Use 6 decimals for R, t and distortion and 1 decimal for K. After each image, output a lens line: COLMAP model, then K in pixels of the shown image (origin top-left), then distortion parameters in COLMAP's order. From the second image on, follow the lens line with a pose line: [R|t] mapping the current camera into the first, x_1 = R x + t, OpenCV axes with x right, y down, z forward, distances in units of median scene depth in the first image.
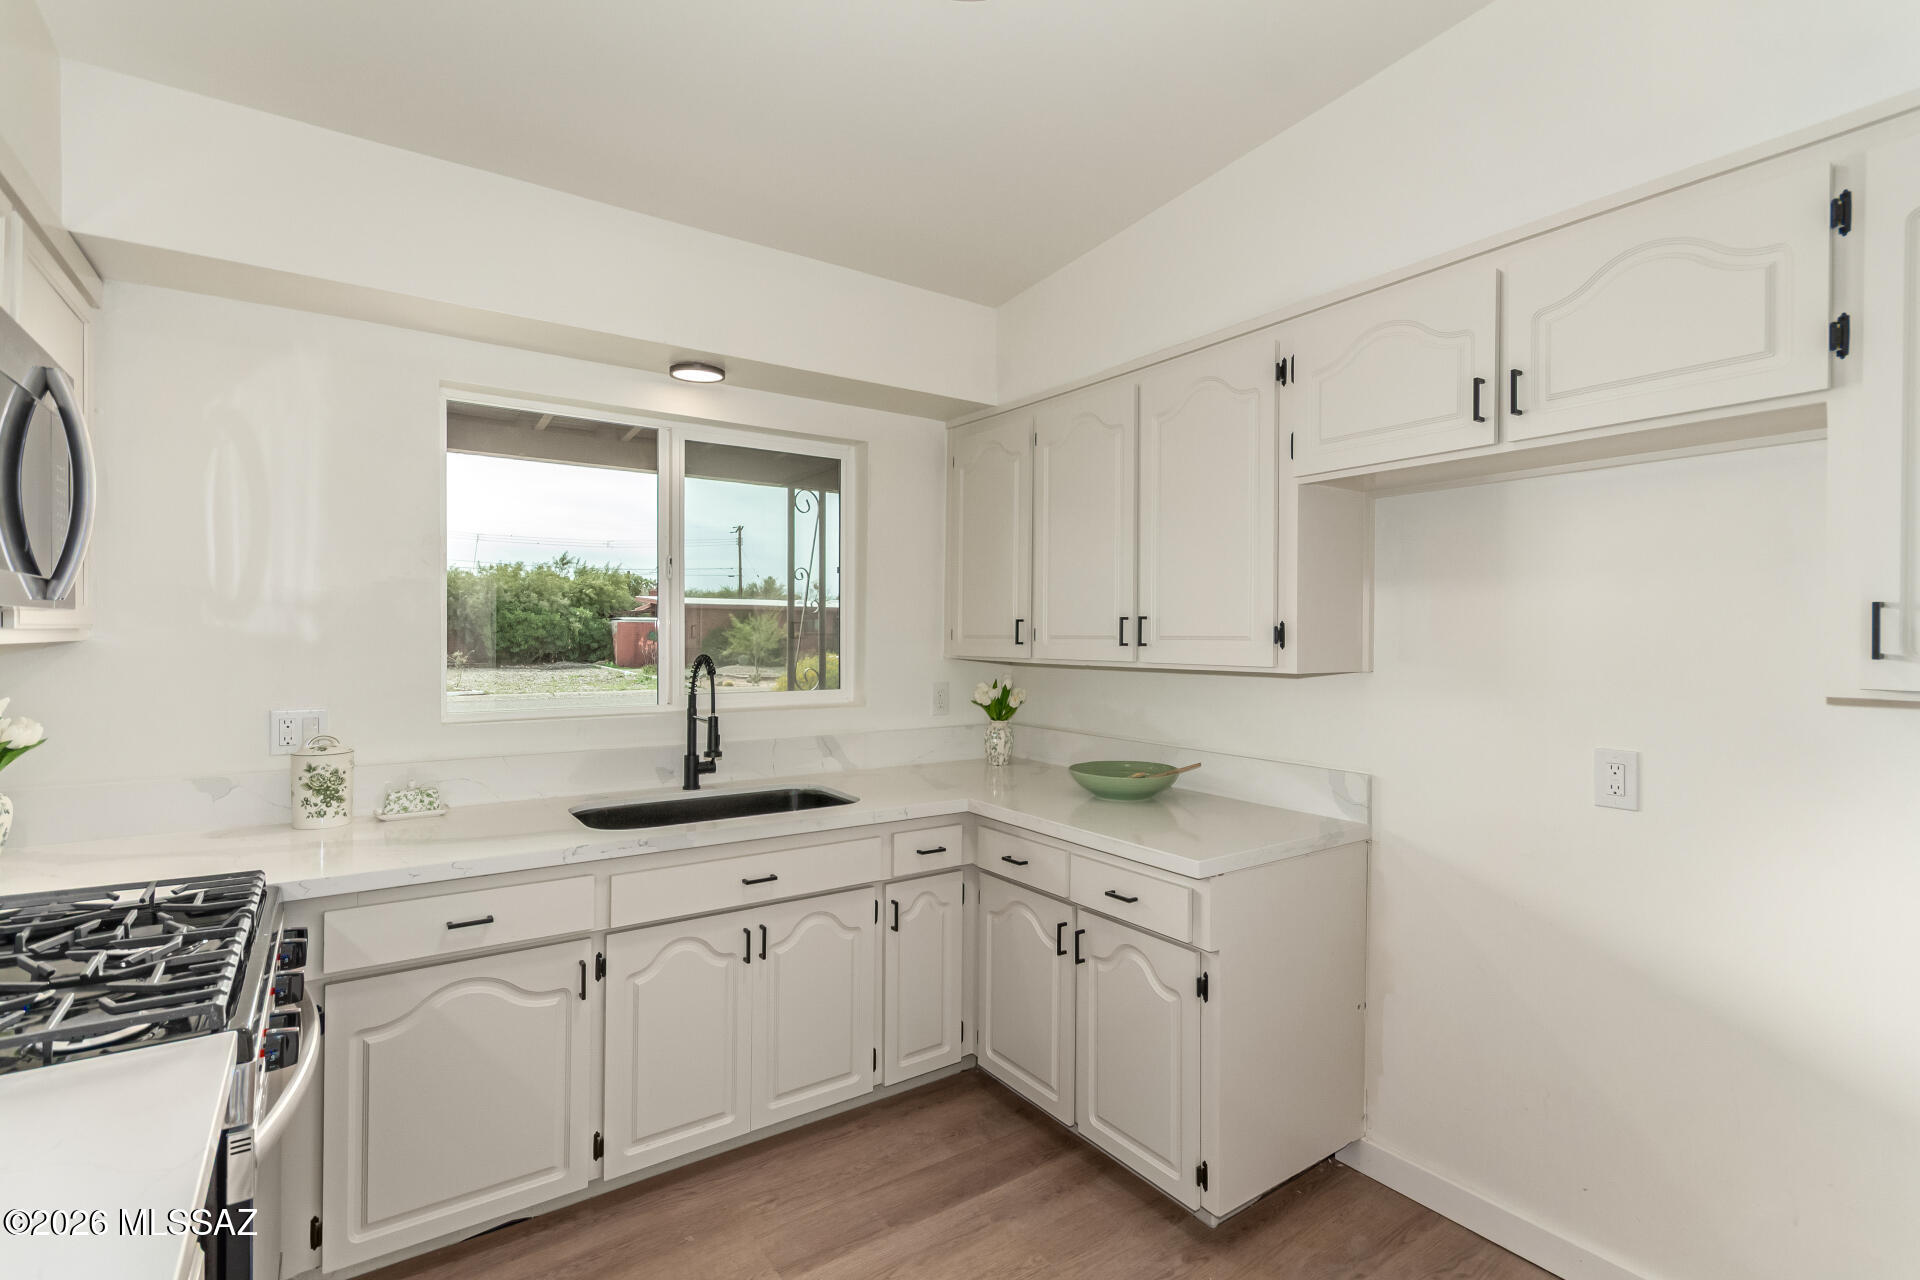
lens RADIAL K [[892.7, 0, 970.0], [0, 892.7, 635.9], [0, 0, 1]] dist [0.000781, 0.000477]
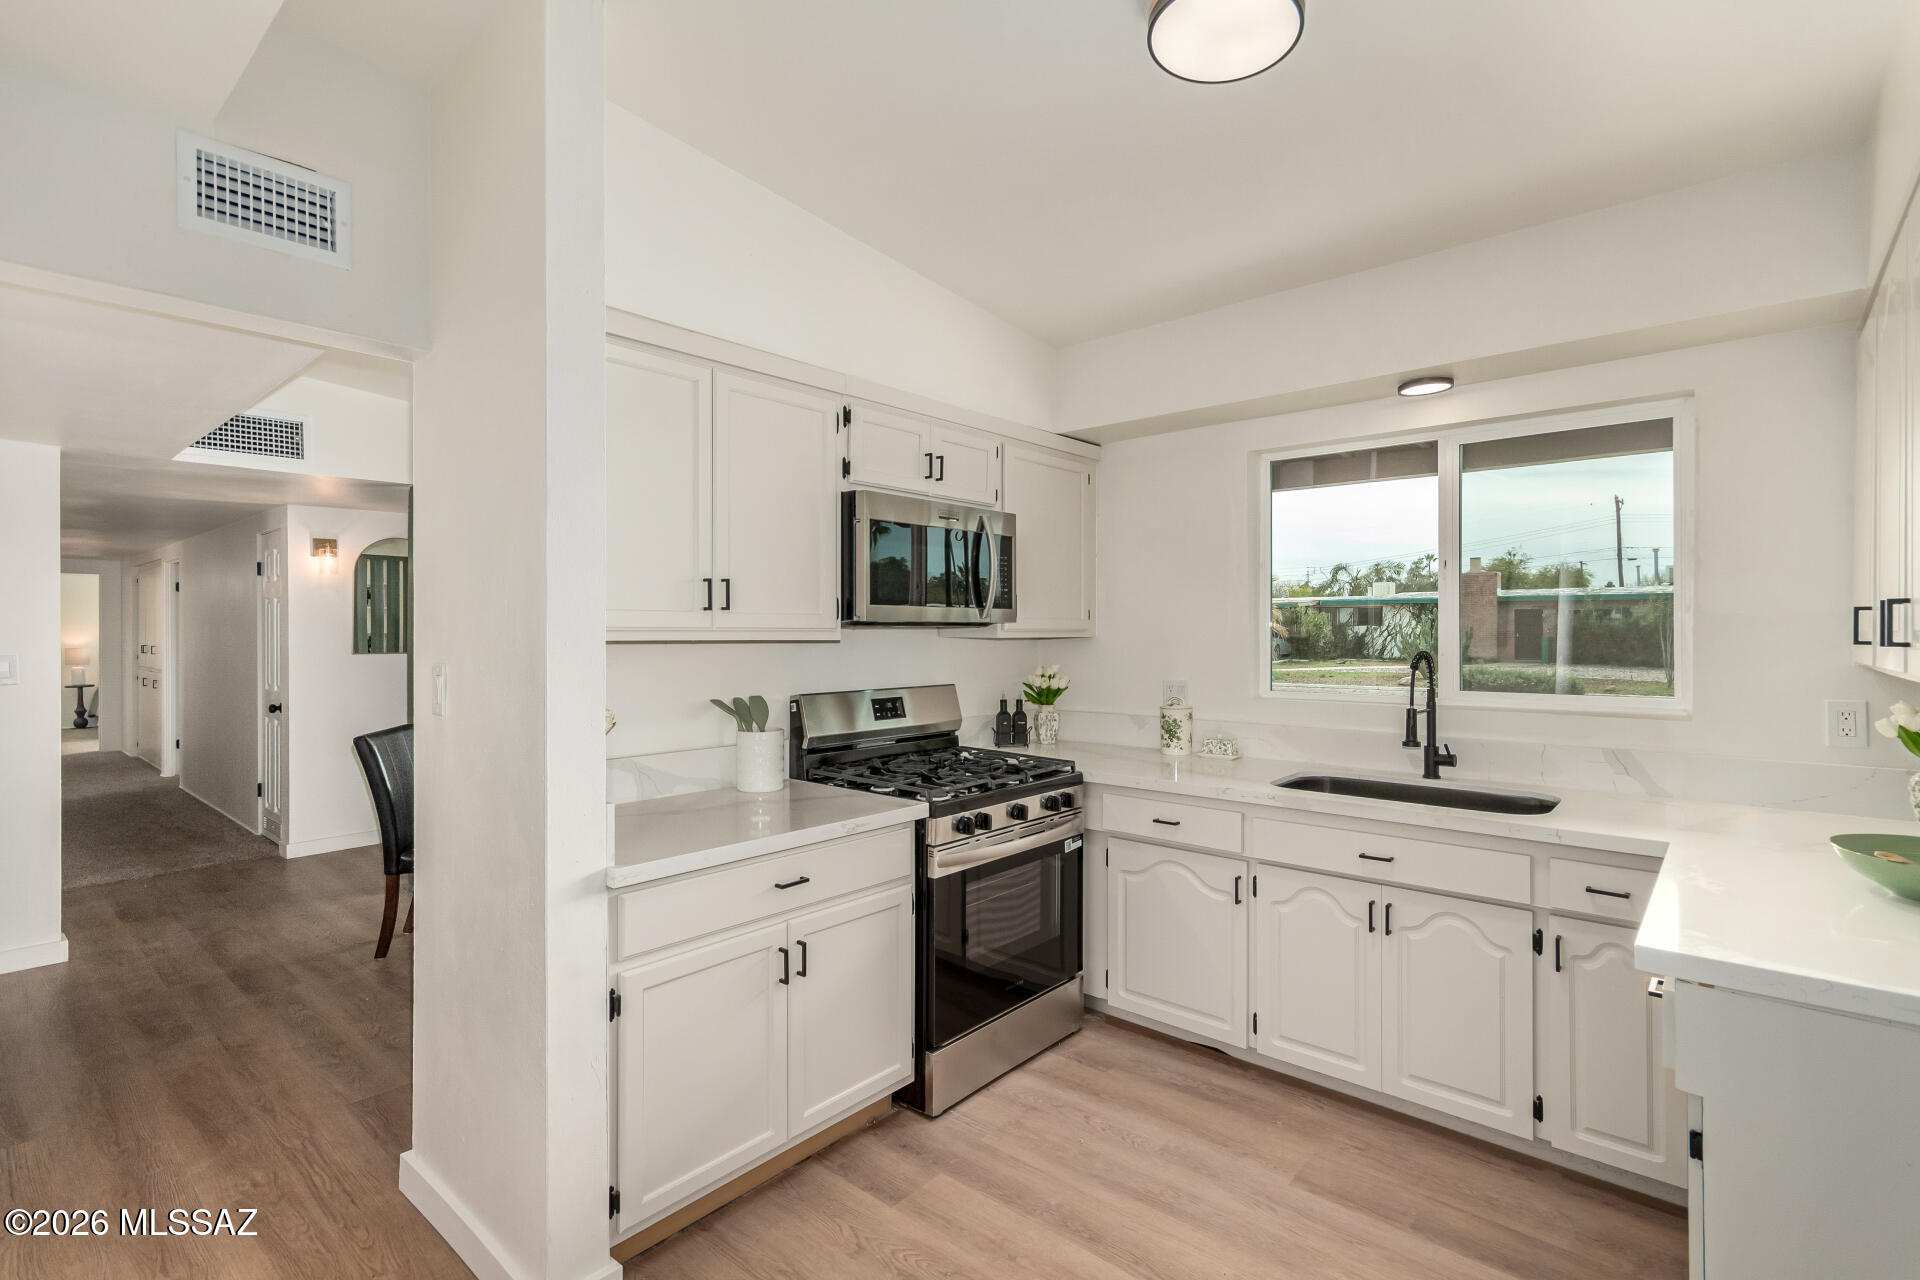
lens RADIAL K [[886.2, 0, 970.0], [0, 886.2, 625.0], [0, 0, 1]] dist [0.001299, -0.000186]
pose [[0.233670, -0.014291, -0.972211, 0.672146], [0.000711, 0.999894, -0.014527, 0.005498], [0.972316, 0.002704, 0.233655, 0.257224]]
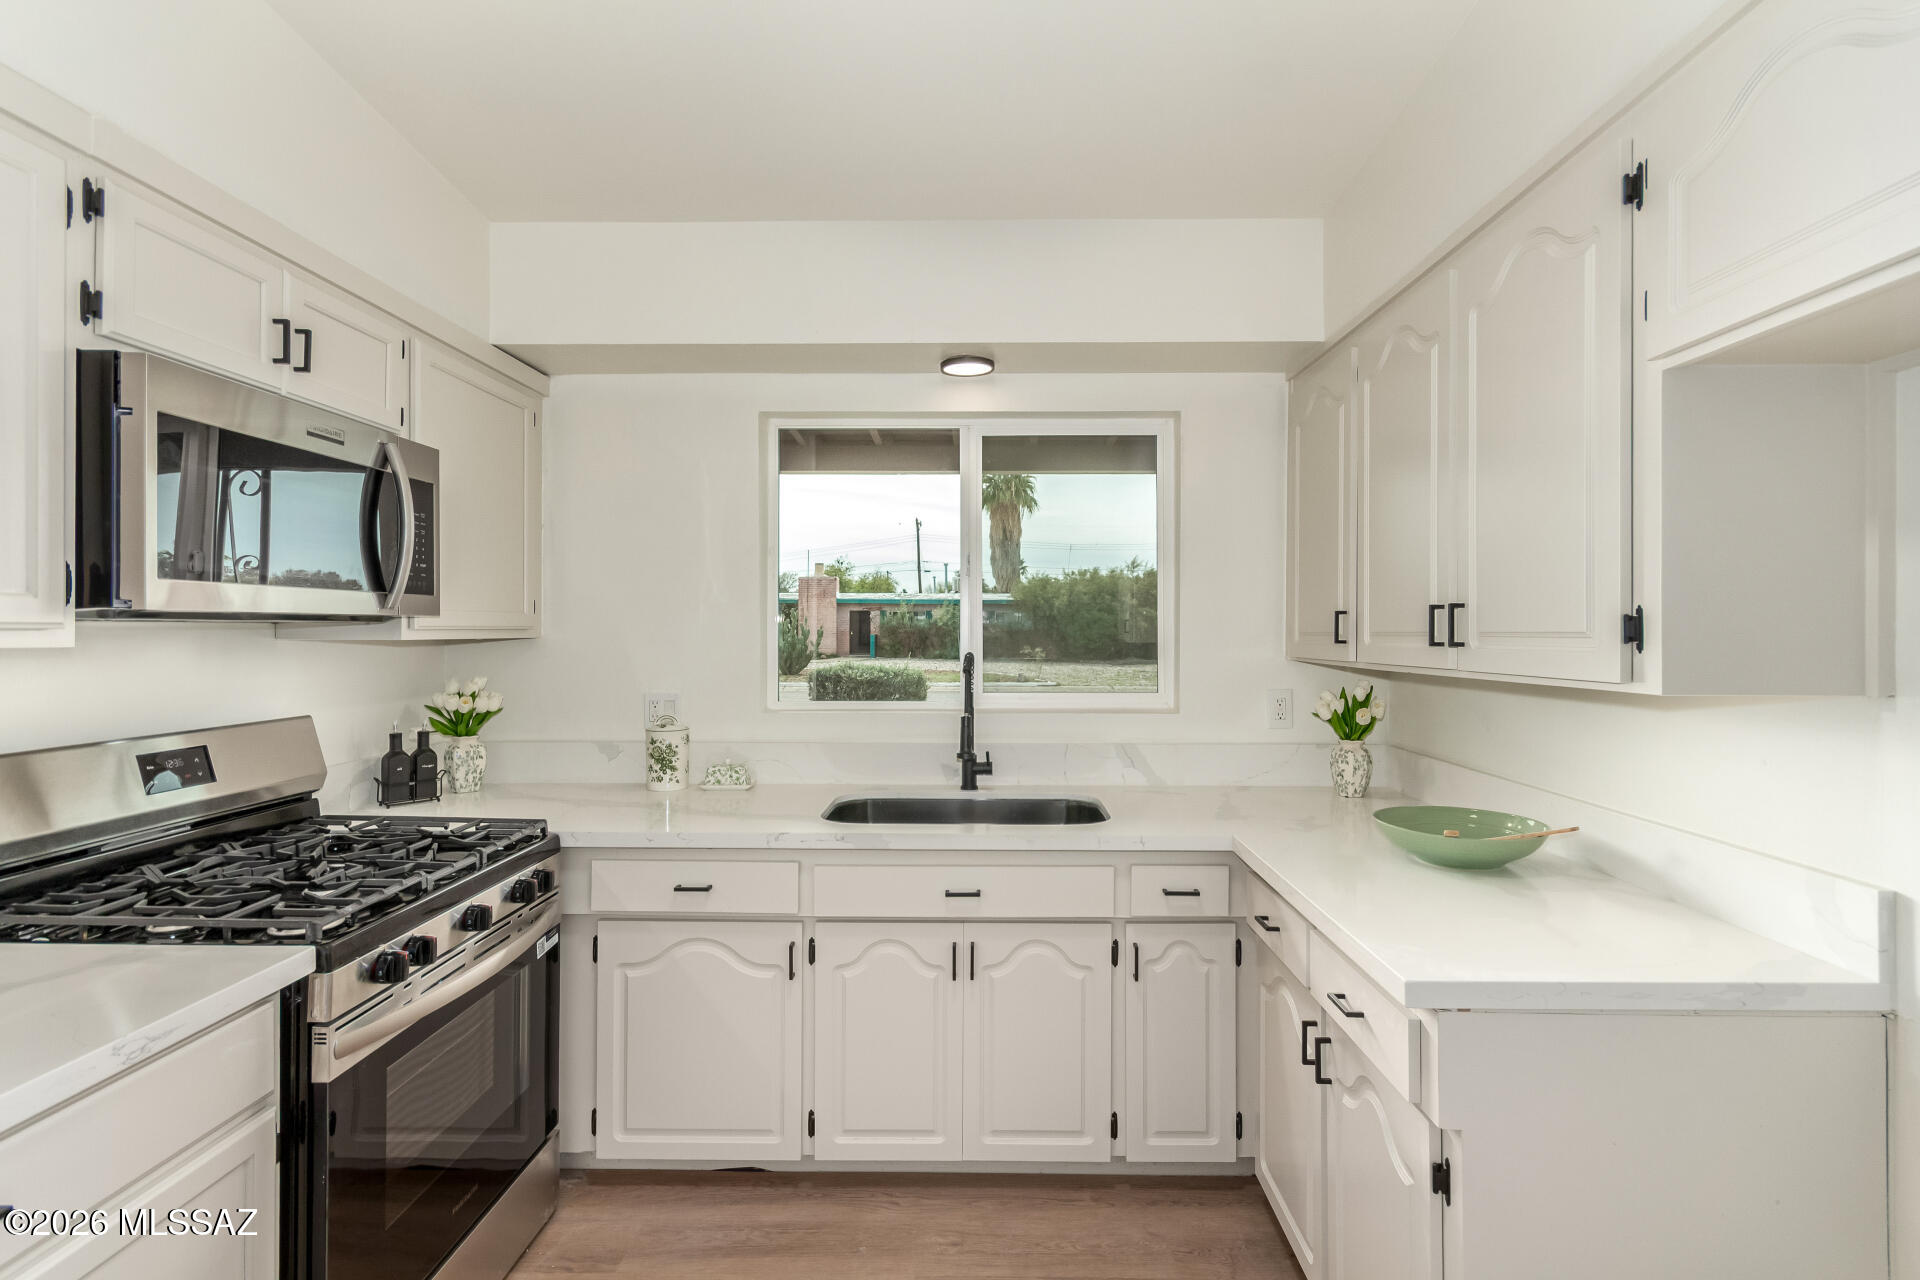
lens RADIAL K [[886.2, 0, 970.0], [0, 886.2, 625.0], [0, 0, 1]] dist [0.001299, -0.000186]
pose [[0.808531, -0.008423, -0.588393, 0.307054], [0.002818, 0.999942, -0.010442, 0.001180], [0.588447, 0.006785, 0.808507, 0.240514]]
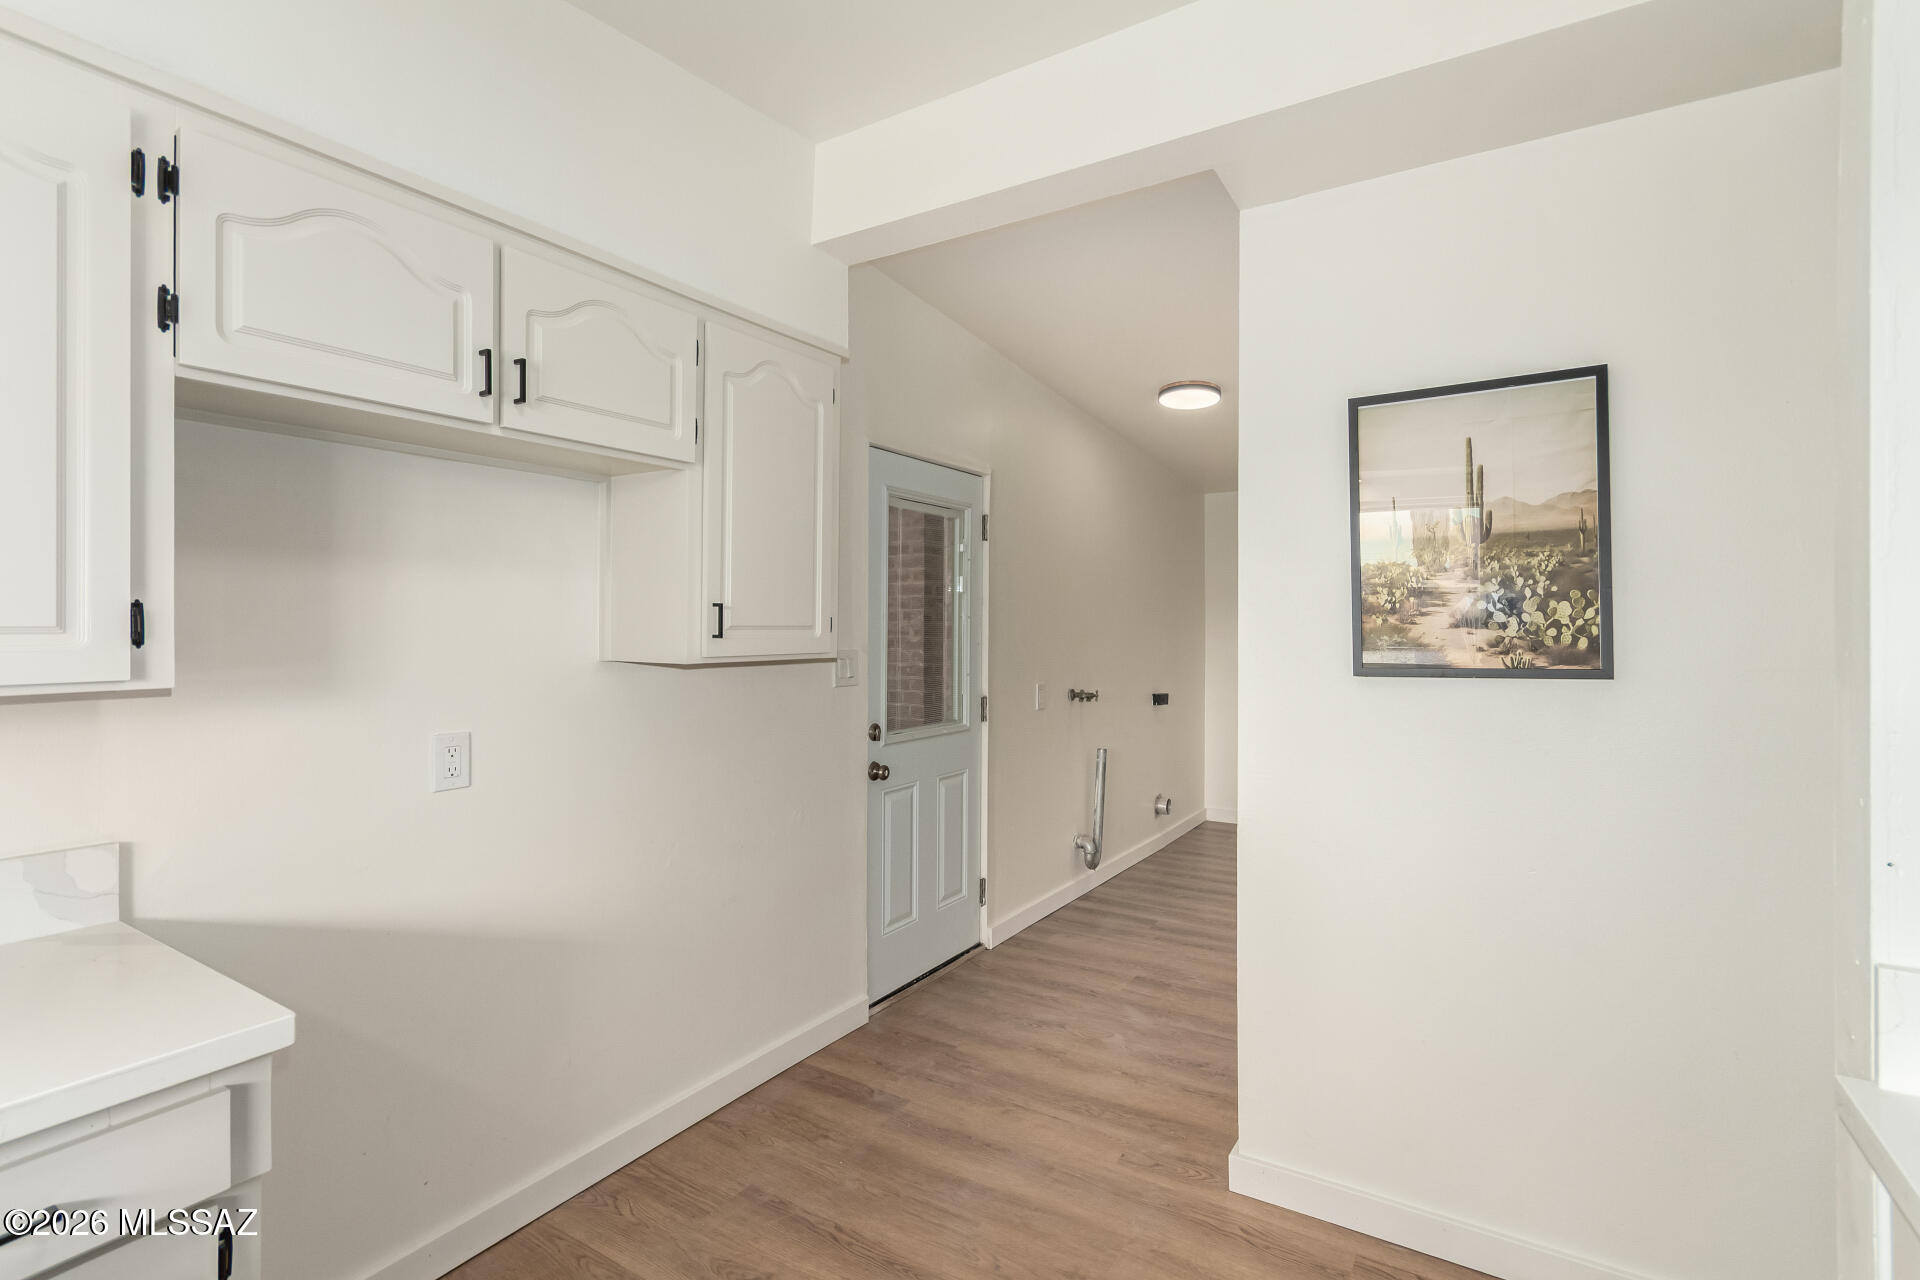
lens RADIAL K [[892.7, 0, 970.0], [0, 892.7, 635.9], [0, 0, 1]] dist [0.000781, 0.000477]
pose [[-0.389268, -0.017856, 0.920951, -0.364849], [-0.002454, 0.999829, 0.018348, -0.005032], [-0.921121, 0.004883, -0.389245, 0.661963]]
